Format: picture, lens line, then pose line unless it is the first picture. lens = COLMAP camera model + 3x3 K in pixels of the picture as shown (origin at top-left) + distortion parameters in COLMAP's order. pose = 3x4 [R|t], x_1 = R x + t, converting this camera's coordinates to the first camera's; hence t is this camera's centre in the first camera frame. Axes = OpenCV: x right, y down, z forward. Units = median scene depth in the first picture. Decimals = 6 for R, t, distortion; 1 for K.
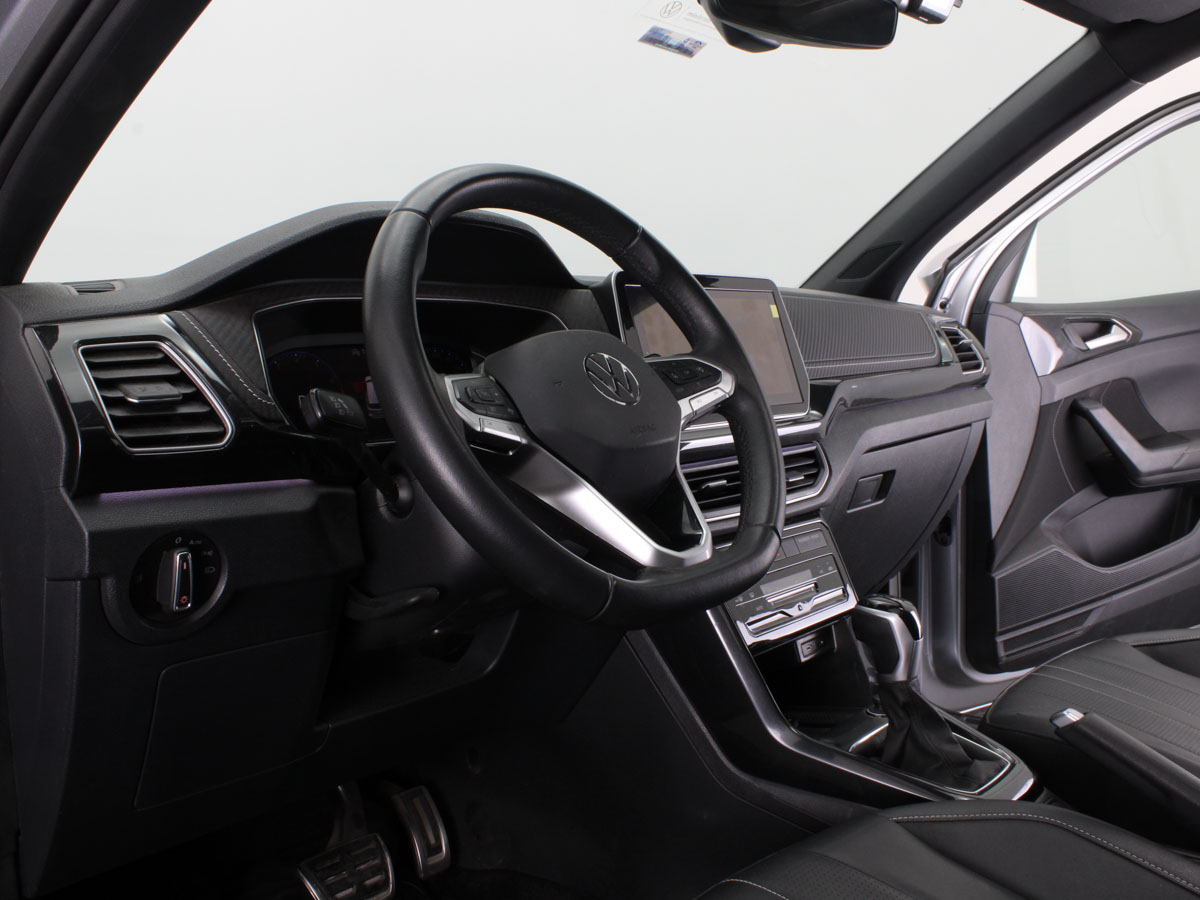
lens RADIAL K [[1103.3, 0, 600.0], [0, 1103.3, 450.0], [0, 0, 1]] dist [-0.174282, 0.145342]
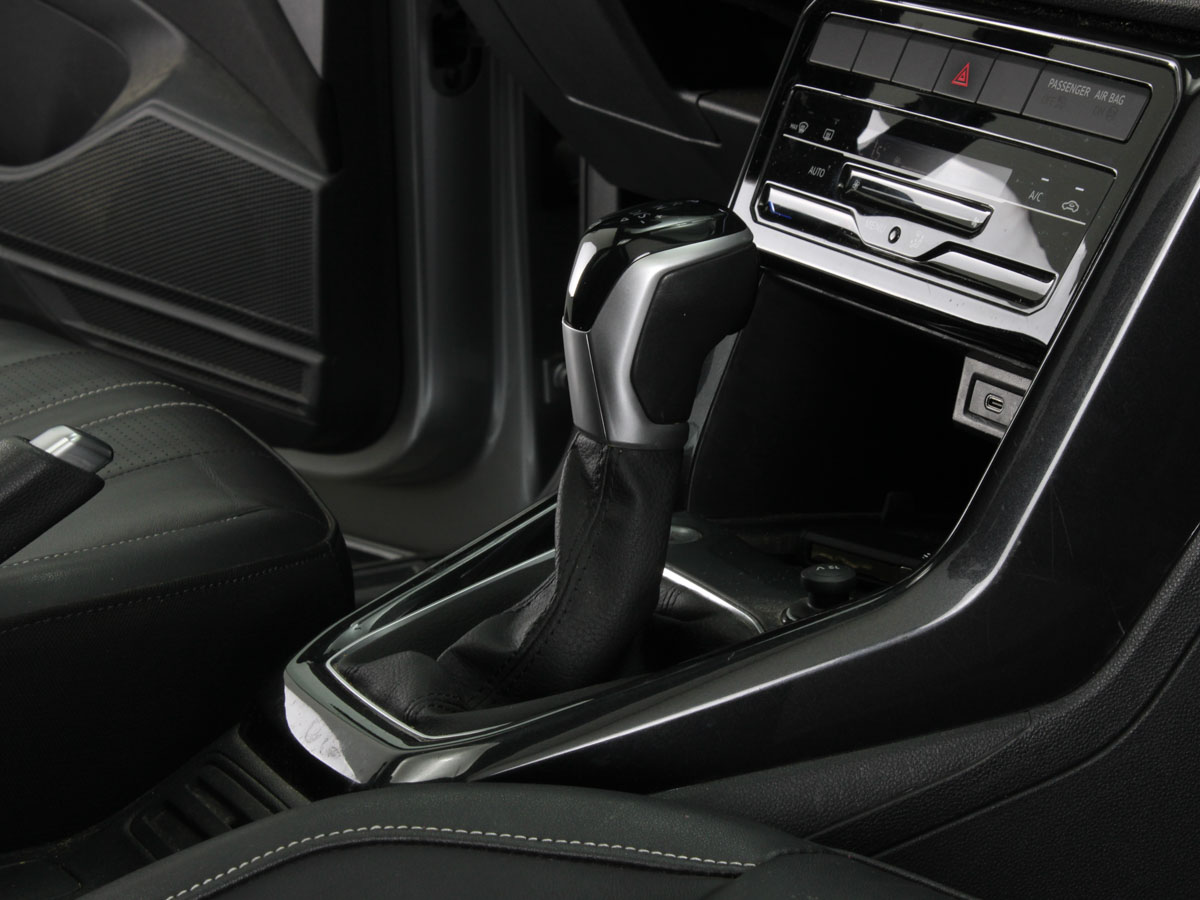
lens RADIAL K [[3154.5, 0, 600.0], [0, 3154.5, 450.0], [0, 0, 1]] dist [0.060537, -0.203422]
pose [[-0.360757, 0.300171, -0.883035, 1.170355], [-0.048935, 0.939396, 0.339322, -0.134201], [0.931375, 0.165625, -0.324205, 1.295810]]
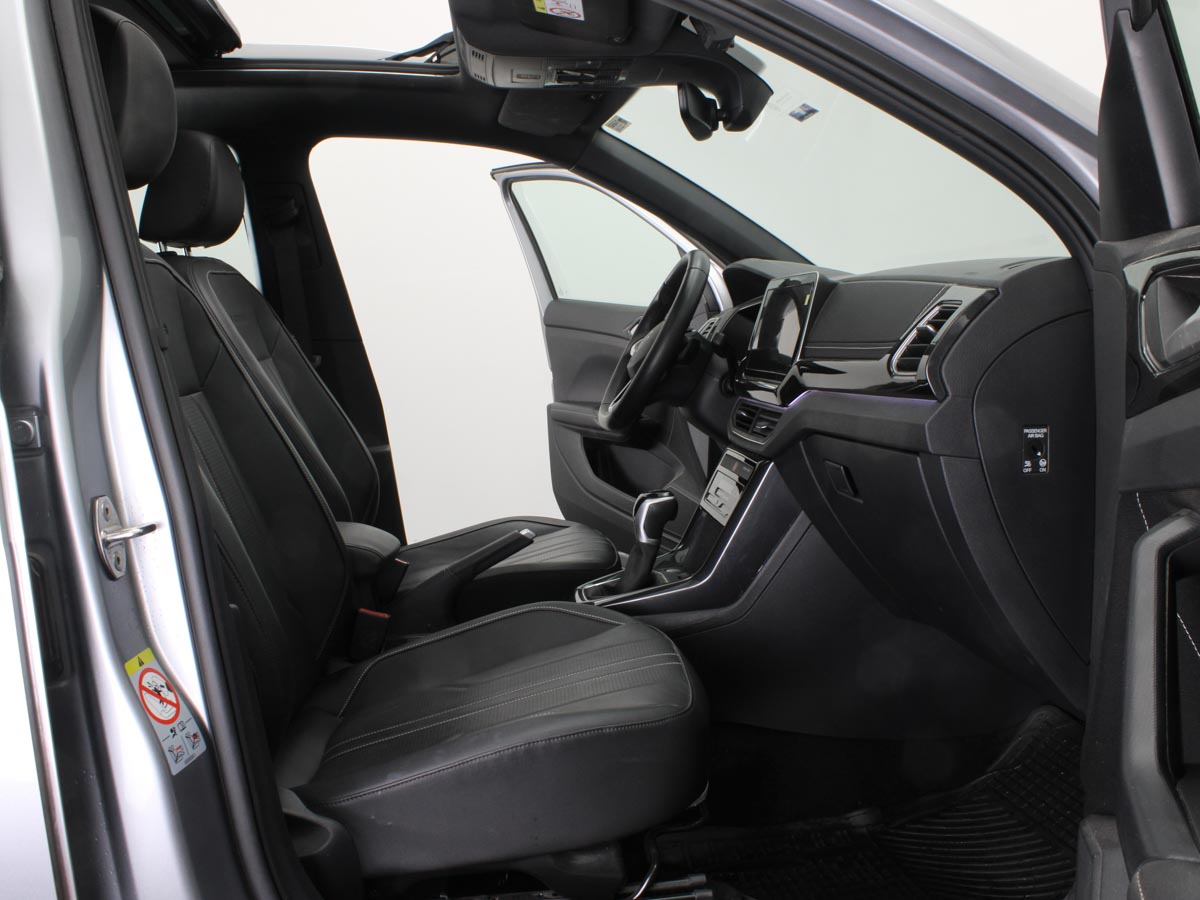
lens RADIAL K [[1103.3, 0, 600.0], [0, 1103.3, 450.0], [0, 0, 1]] dist [-0.174282, 0.145342]
pose [[-0.689960, 0.123613, -0.713215, 1.427183], [-0.019421, 0.981795, 0.188950, -0.220568], [0.723587, 0.144220, -0.674998, 1.977416]]
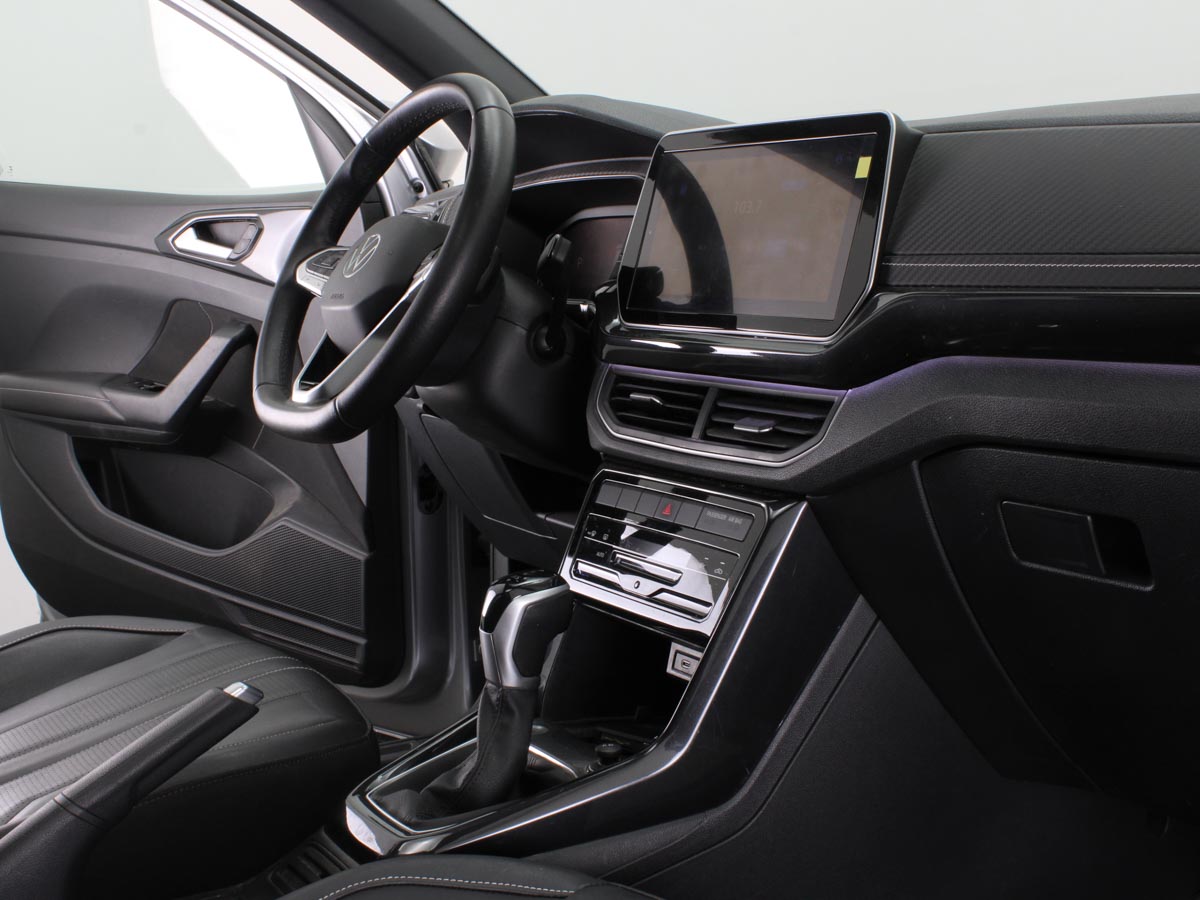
lens RADIAL K [[1538.3, 0, 600.0], [0, 1538.3, 450.0], [0, 0, 1]] dist [-0.105409, 0.038845]
pose [[-0.300927, 0.170490, -0.938283, 1.191073], [-0.053854, 0.979281, 0.195212, -0.151958], [0.952125, 0.109275, -0.285511, 1.307864]]
